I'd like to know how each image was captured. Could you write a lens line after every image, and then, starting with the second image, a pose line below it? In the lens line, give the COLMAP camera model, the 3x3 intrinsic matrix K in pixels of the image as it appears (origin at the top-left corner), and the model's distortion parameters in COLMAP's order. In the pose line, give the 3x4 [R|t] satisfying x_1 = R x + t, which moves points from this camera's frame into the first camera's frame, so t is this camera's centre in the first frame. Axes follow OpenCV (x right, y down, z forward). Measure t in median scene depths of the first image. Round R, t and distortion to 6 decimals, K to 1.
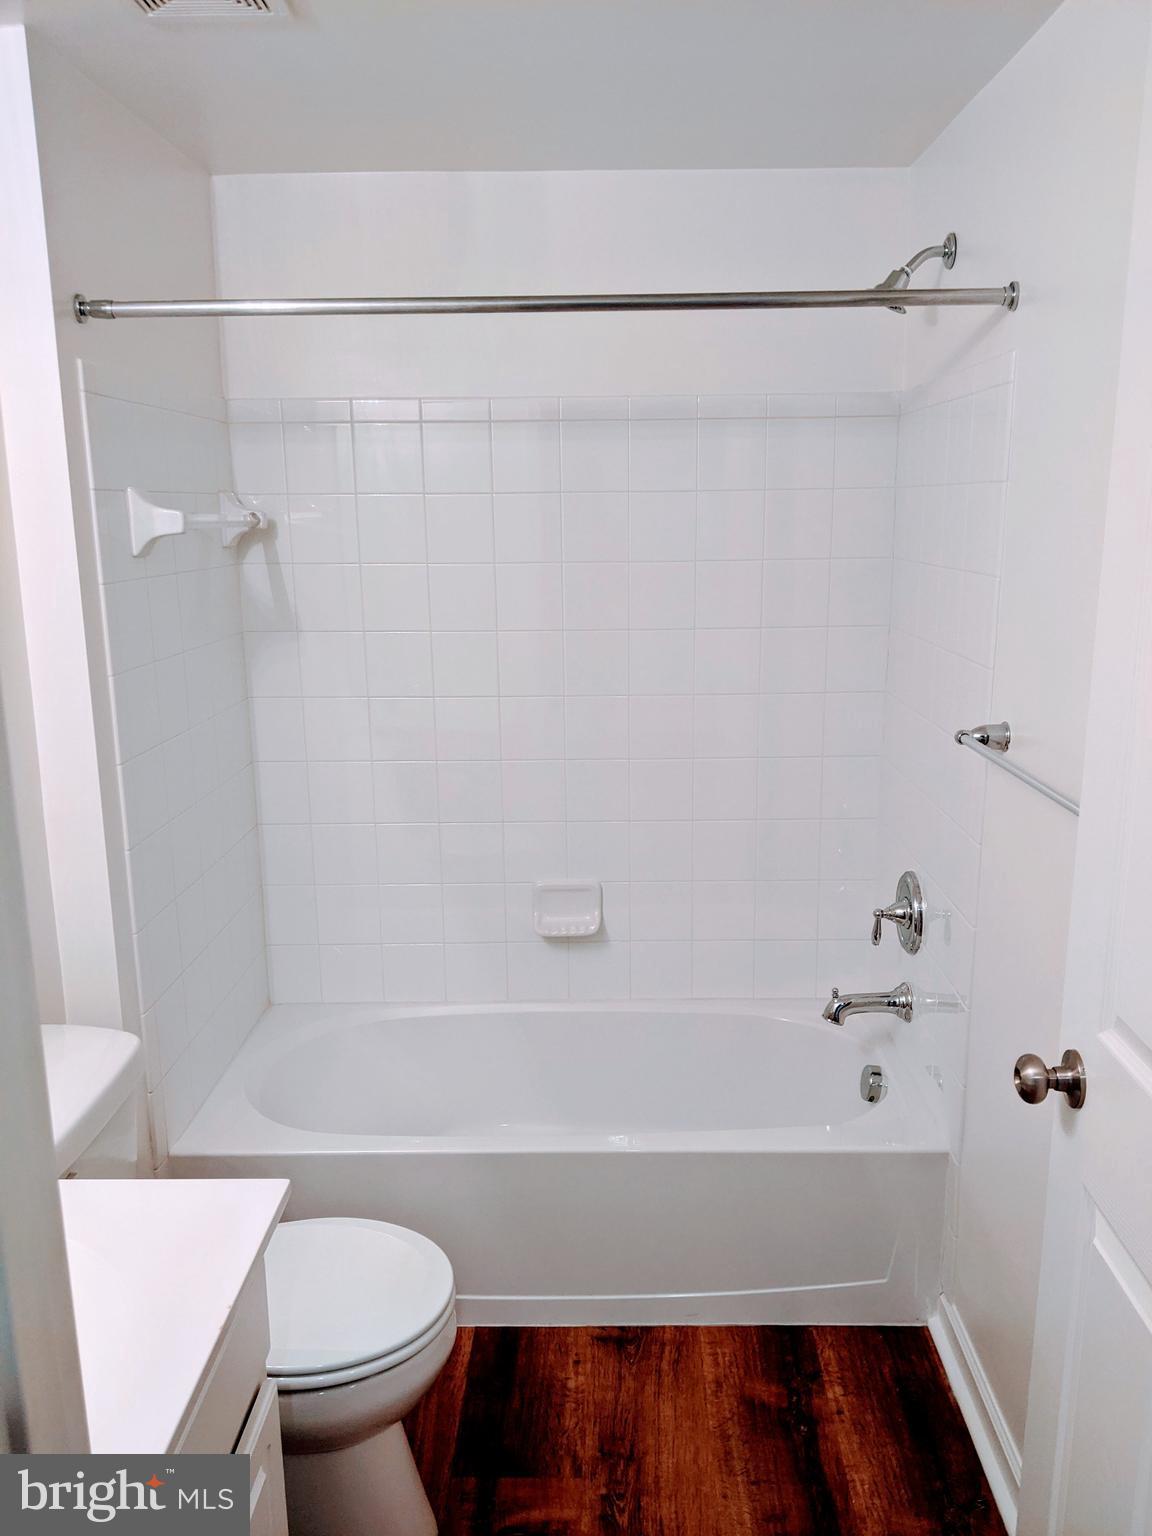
lens RADIAL K [[1221.7, 0, 582.6], [0, 1221.7, 788.2], [0, 0, 1]] dist [0.090214, -0.148667]
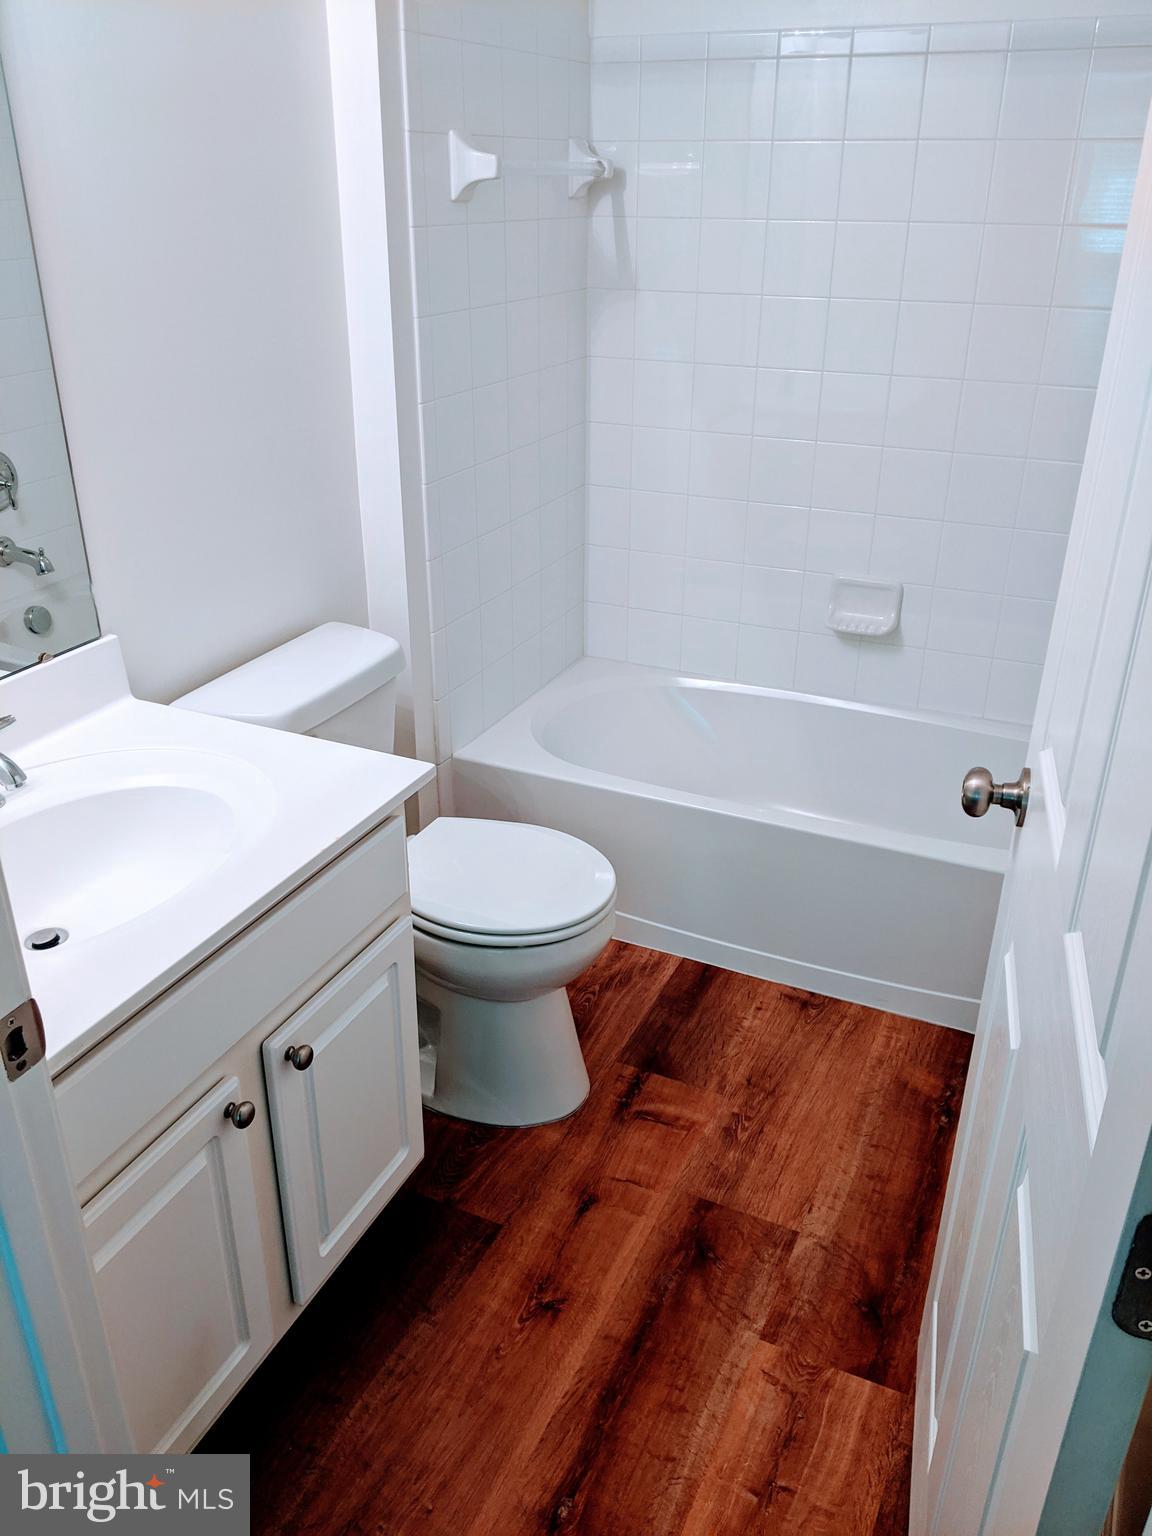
lens RADIAL K [[1221.7, 0, 587.9], [0, 1221.7, 764.9], [0, 0, 1]] dist [0.090214, -0.148667]
pose [[0.915441, 0.195956, -0.351524, 0.190359], [-0.111399, 0.962706, 0.246551, 0.003081], [0.386727, -0.186543, 0.903130, -0.004814]]
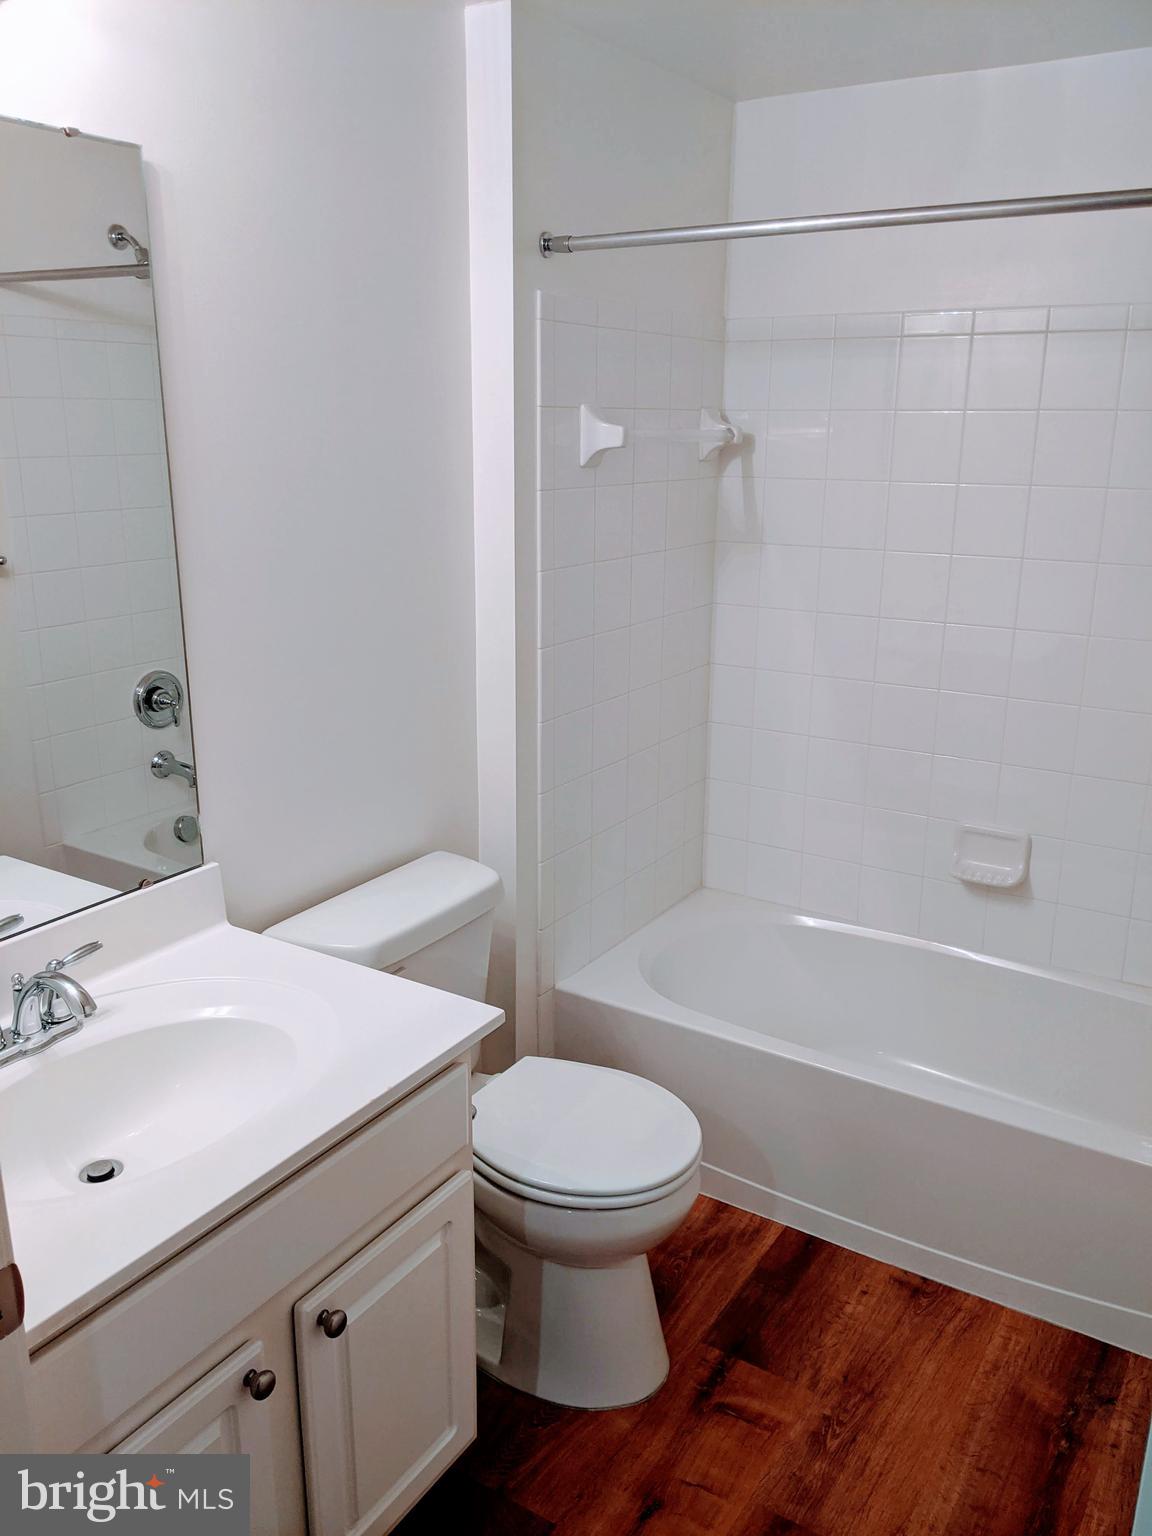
lens RADIAL K [[1221.7, 0, 612.2], [0, 1221.7, 766.7], [0, 0, 1]] dist [0.090214, -0.148667]
pose [[0.859978, 0.167213, -0.482159, 0.225019], [-0.139260, 0.985831, 0.093504, -0.022846], [0.490963, -0.013266, 0.871079, 0.025800]]
